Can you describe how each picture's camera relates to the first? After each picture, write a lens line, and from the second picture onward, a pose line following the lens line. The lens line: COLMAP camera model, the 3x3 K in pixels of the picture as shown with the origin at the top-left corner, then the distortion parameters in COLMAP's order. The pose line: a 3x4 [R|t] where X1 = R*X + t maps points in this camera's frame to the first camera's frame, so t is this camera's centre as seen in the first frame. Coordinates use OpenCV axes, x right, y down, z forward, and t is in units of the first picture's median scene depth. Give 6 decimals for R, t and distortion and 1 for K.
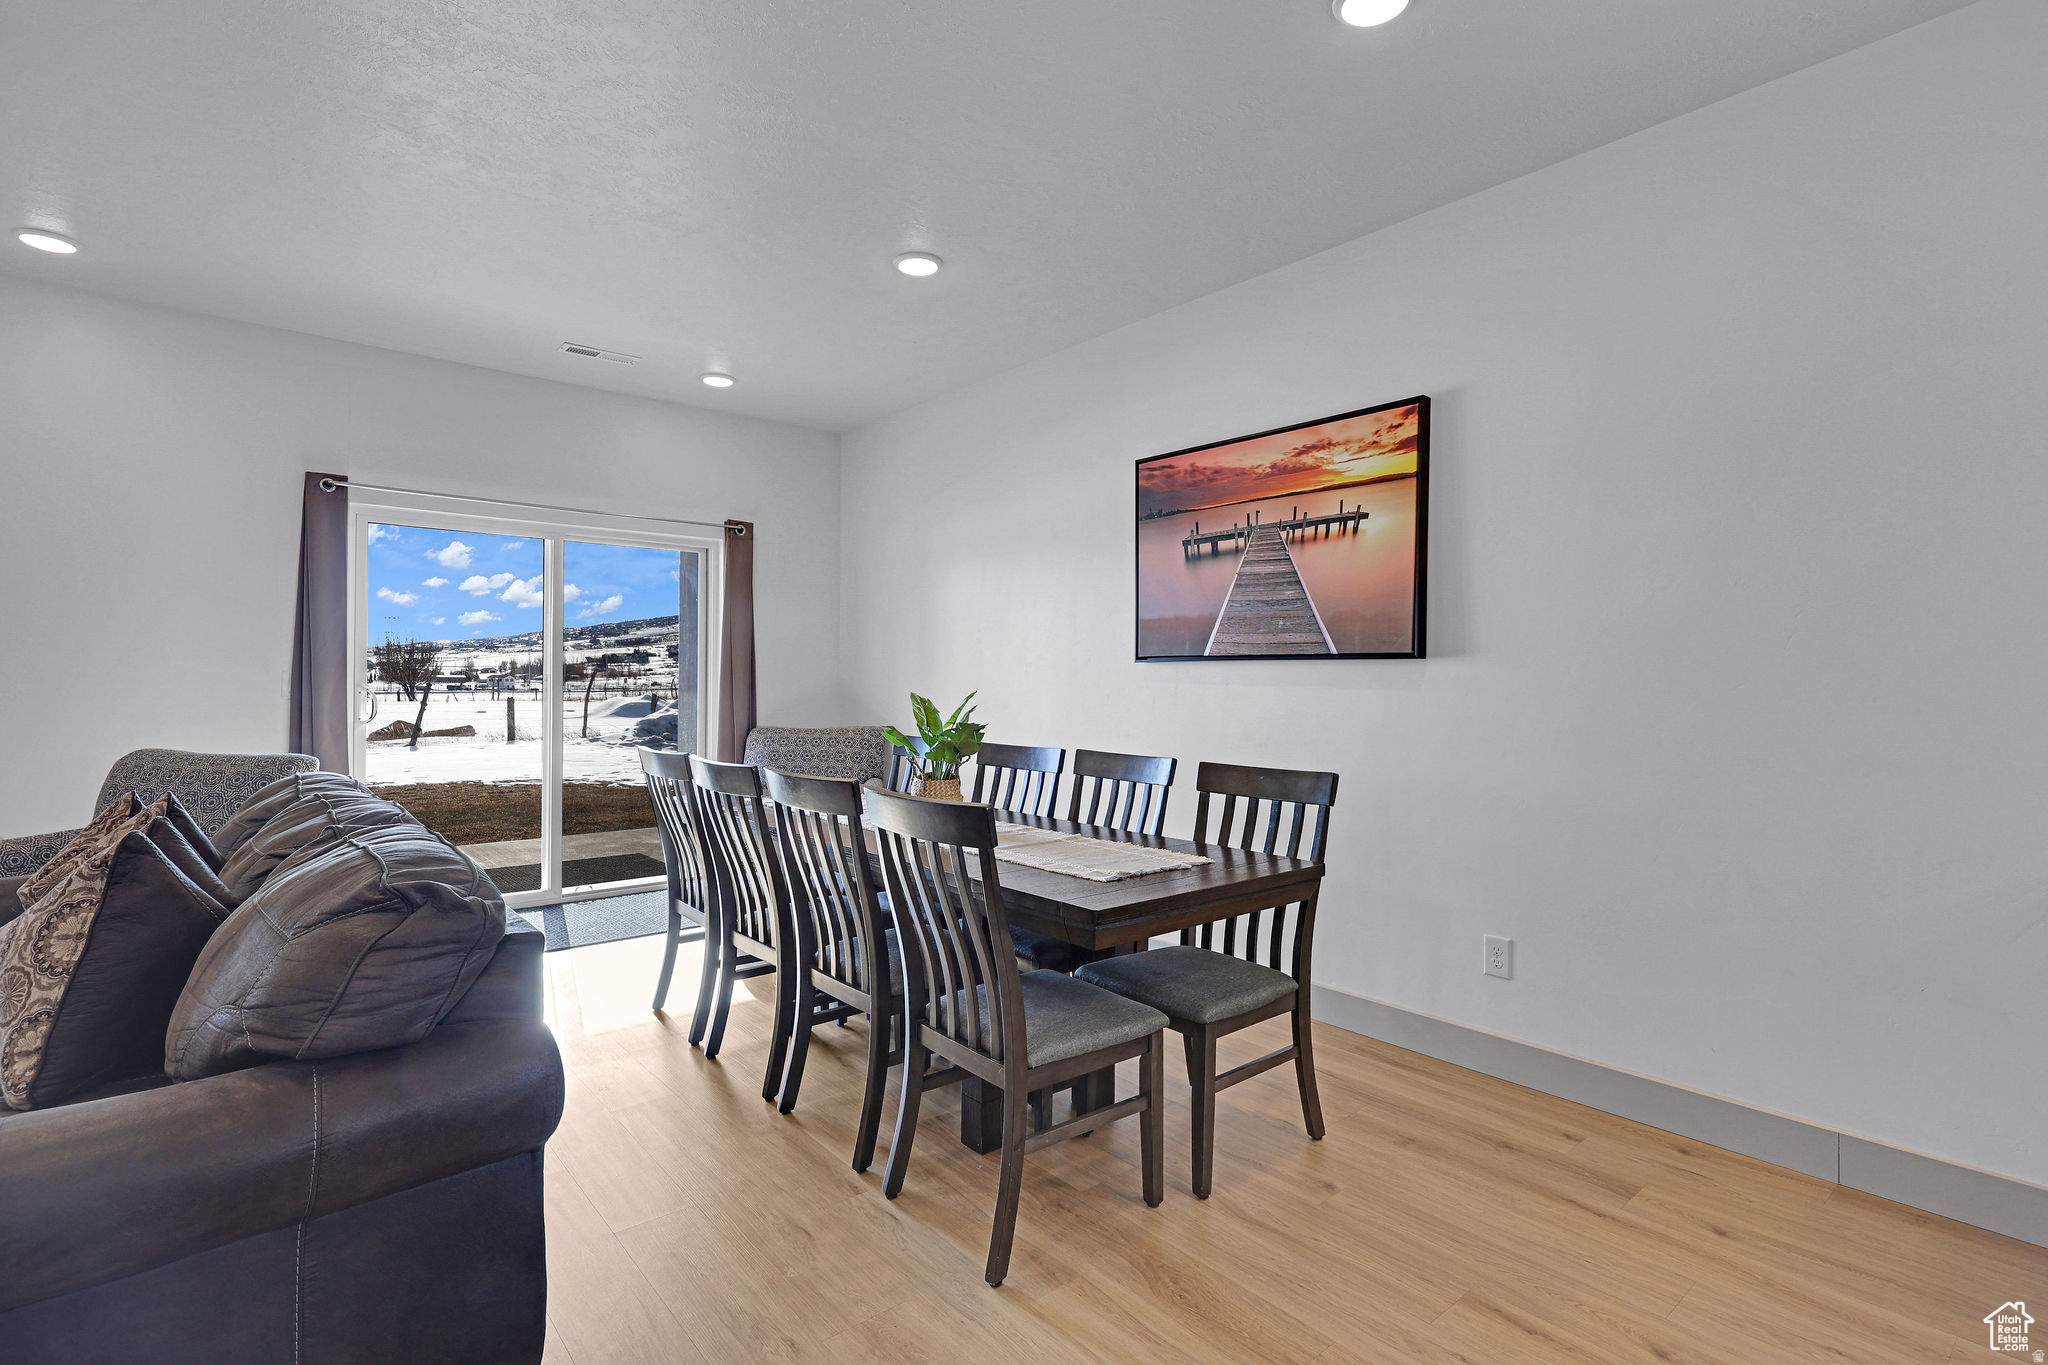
lens RADIAL K [[973.9, 0, 1013.1], [0, 973.9, 678.5], [0, 0, 1]] dist [0.001113, 0.000757]
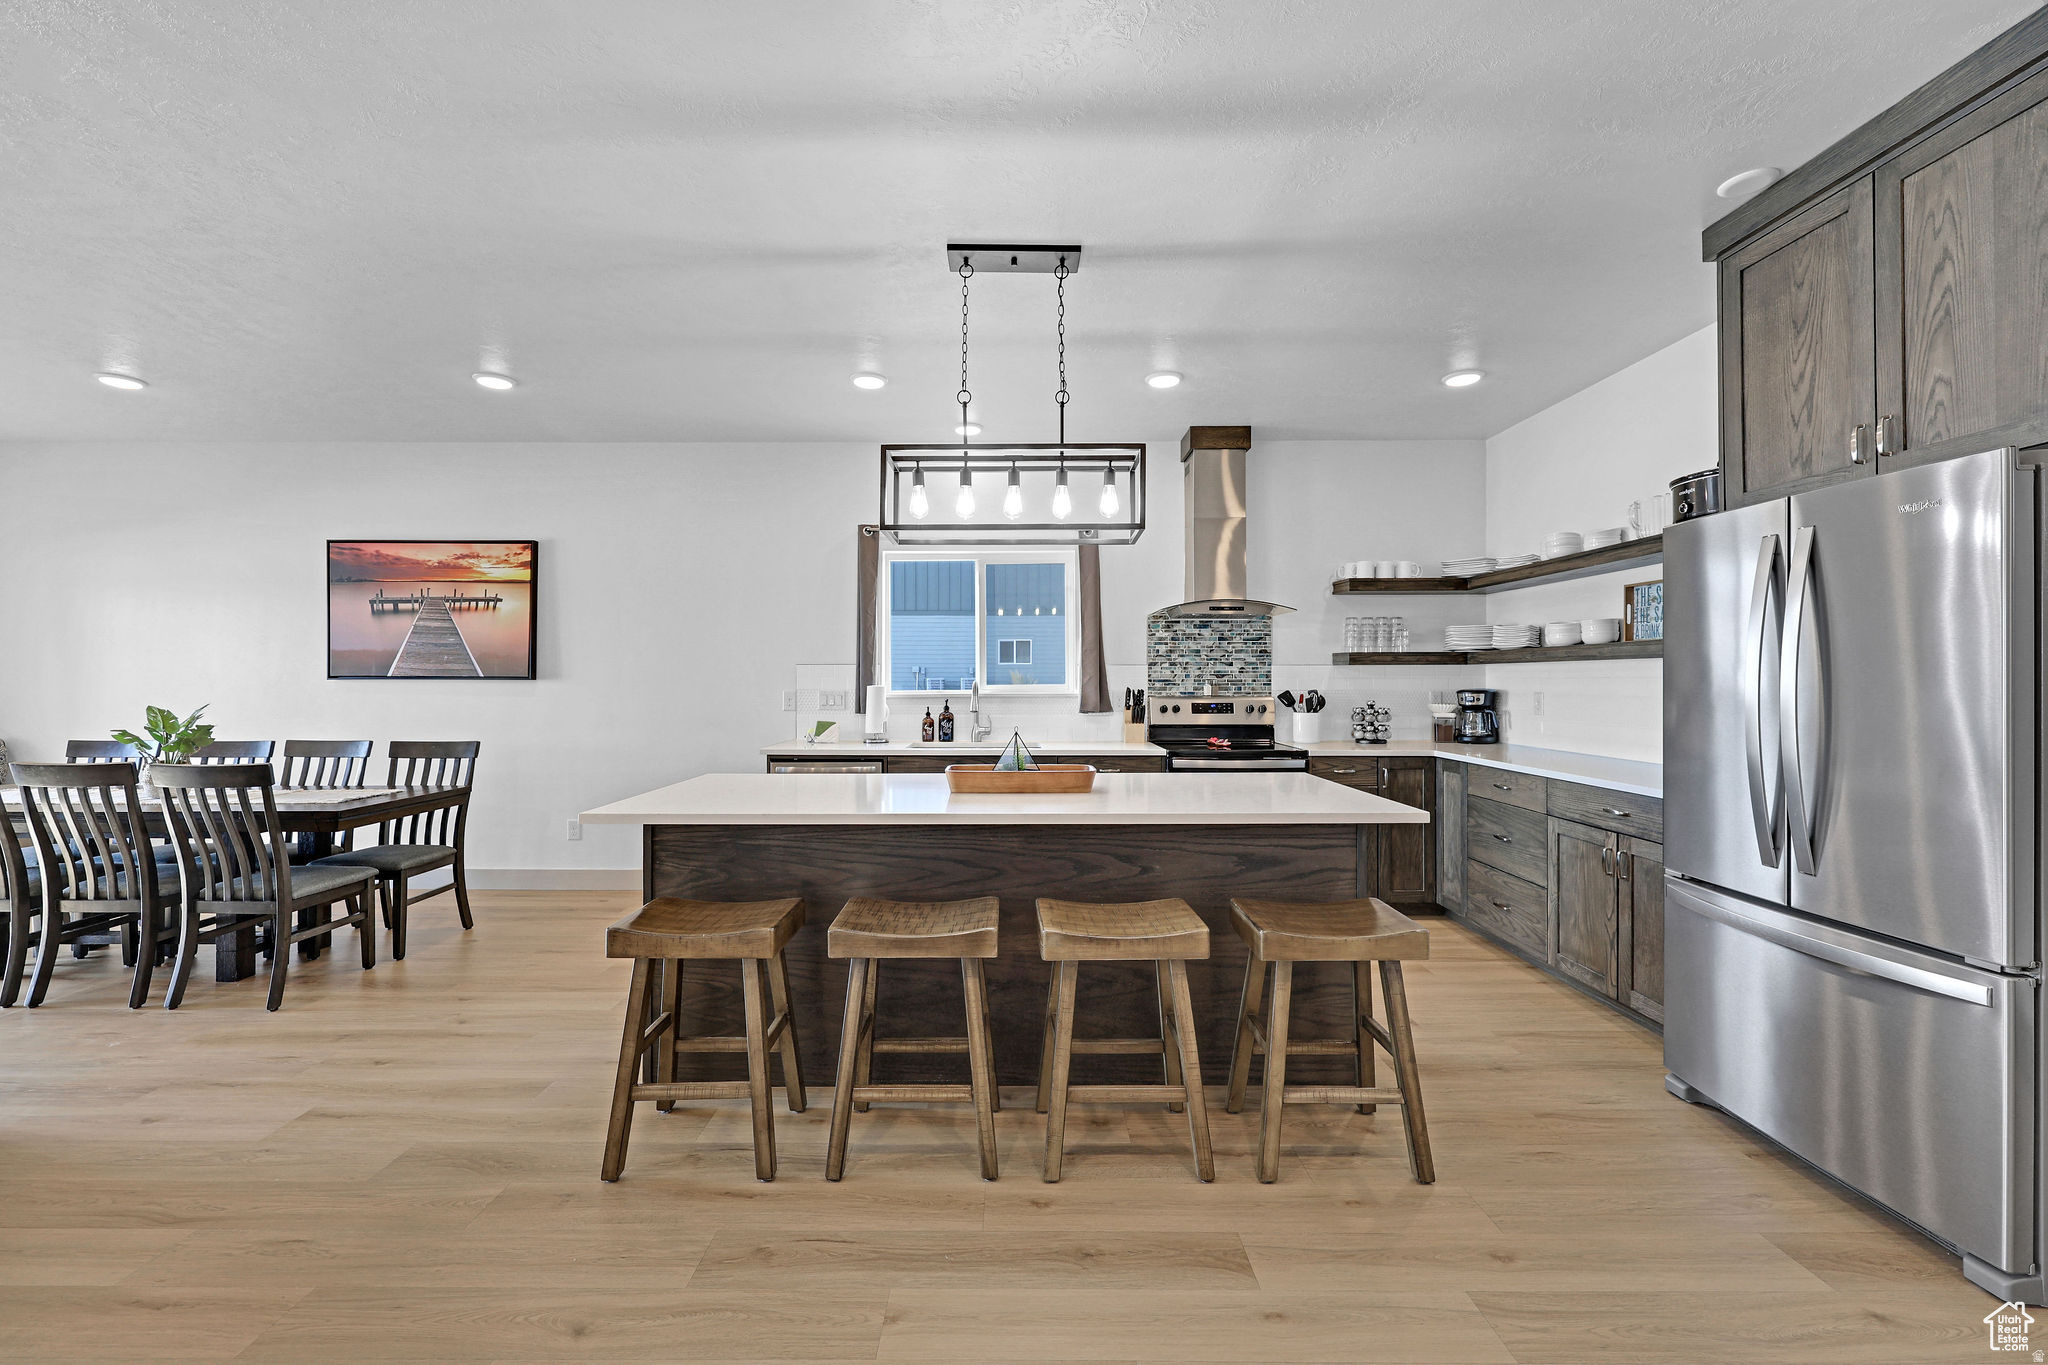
lens RADIAL K [[818.4, 0, 1017.7], [0, 818.4, 679.1], [0, 0, 1]] dist [-0.000355, -0.000360]
pose [[0.639633, -0.004640, 0.768666, -0.184727], [0.002508, 0.999989, 0.003950, -0.024132], [-0.768676, -0.000598, 0.639638, -0.683057]]
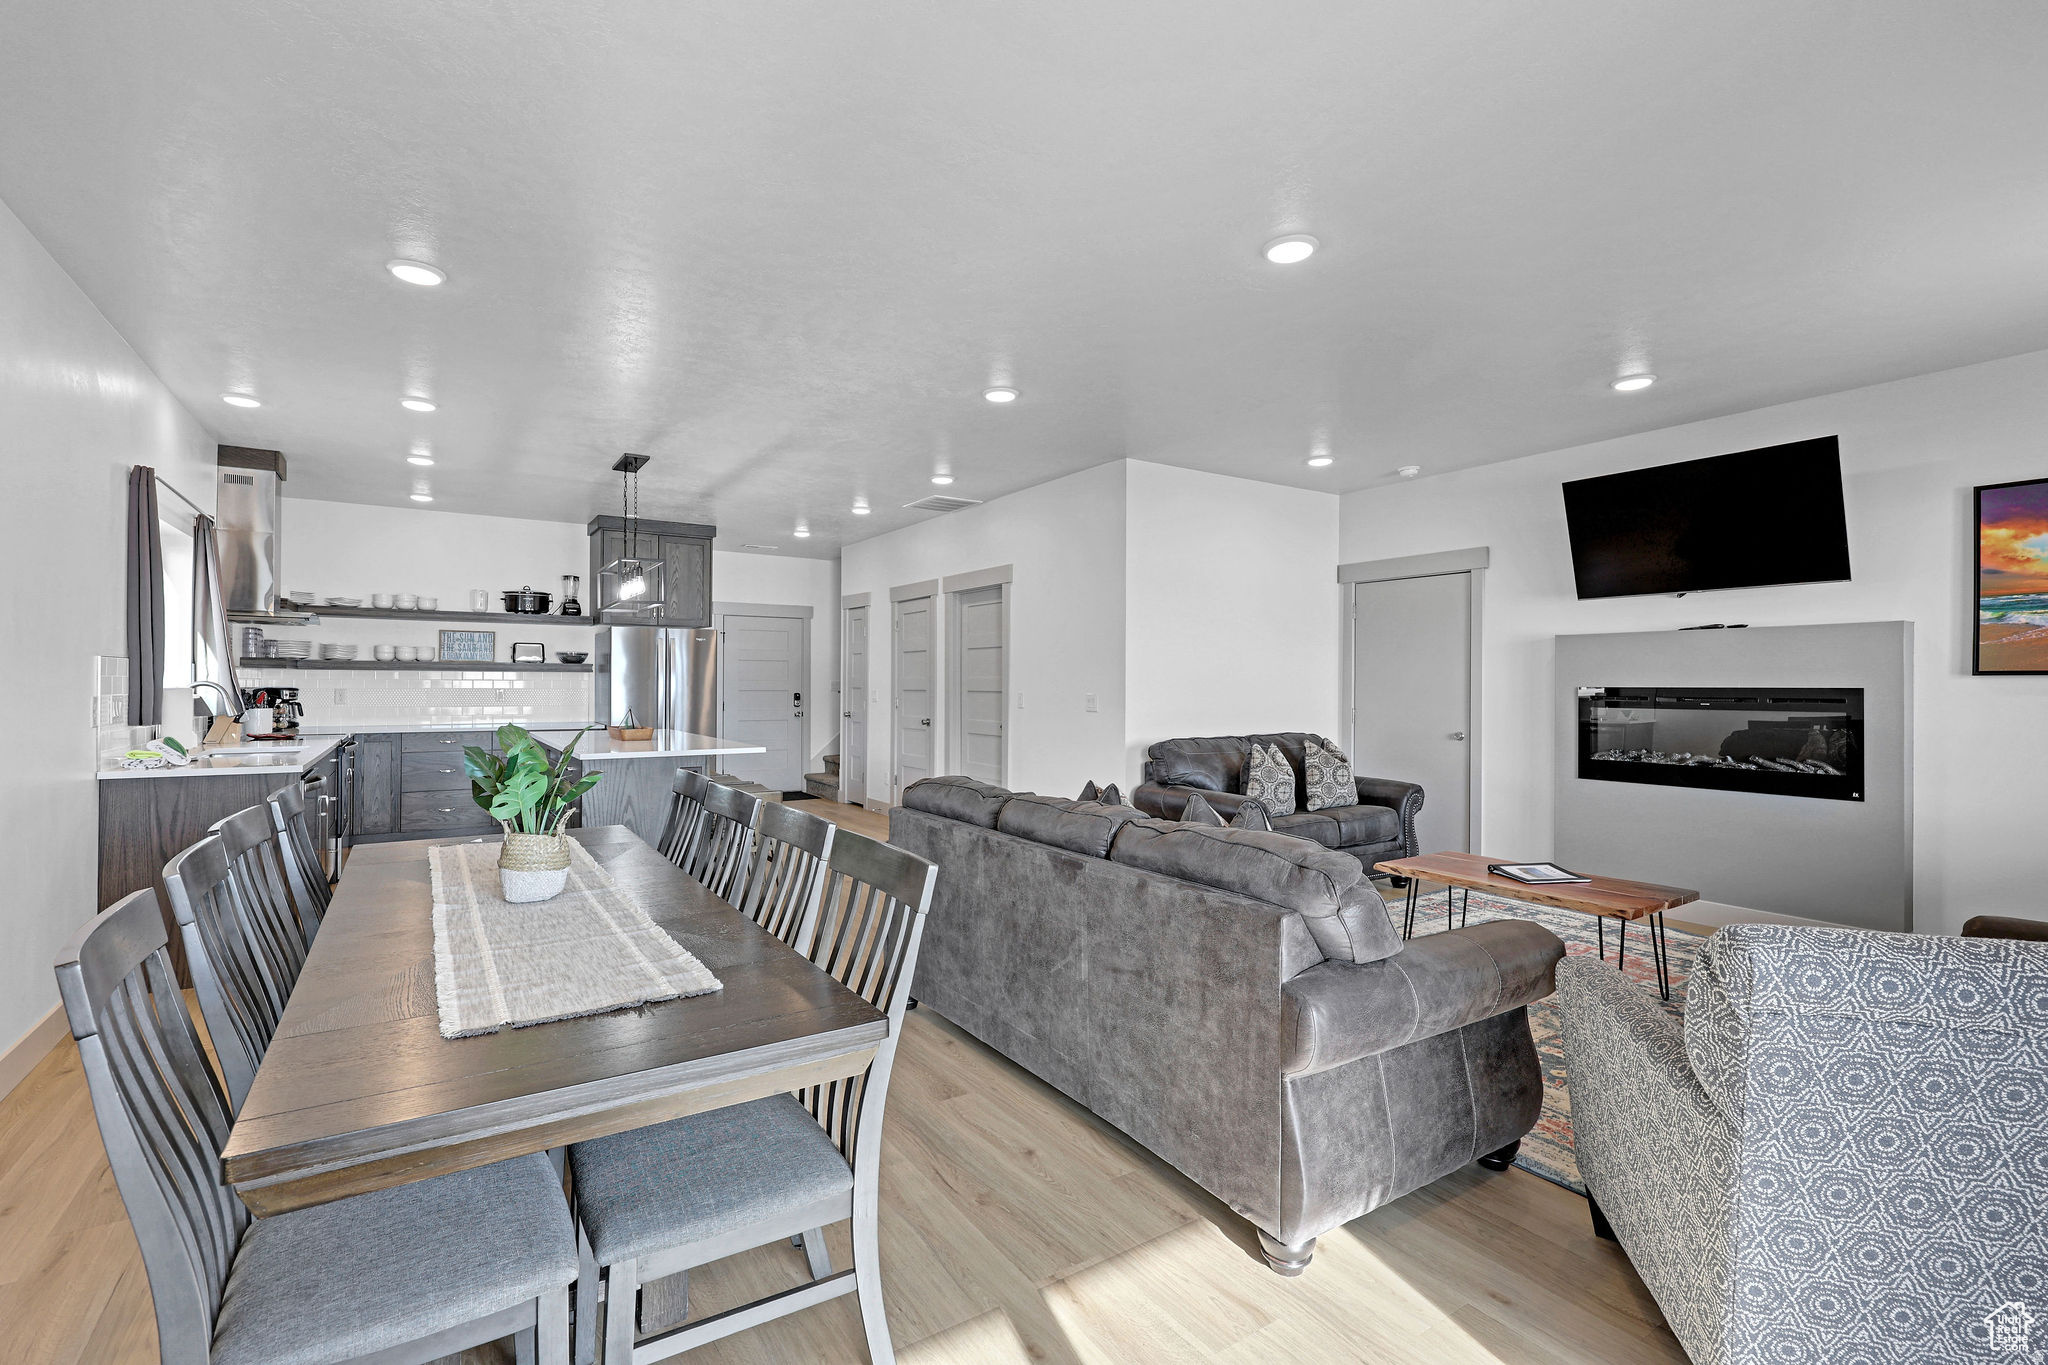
lens RADIAL K [[973.9, 0, 1013.1], [0, 973.9, 678.5], [0, 0, 1]] dist [0.001113, 0.000757]
pose [[-0.991233, -0.008840, 0.131827, -0.560015], [-0.009686, 0.999936, -0.005778, -0.023007], [-0.131767, -0.007004, -0.991256, 1.666520]]
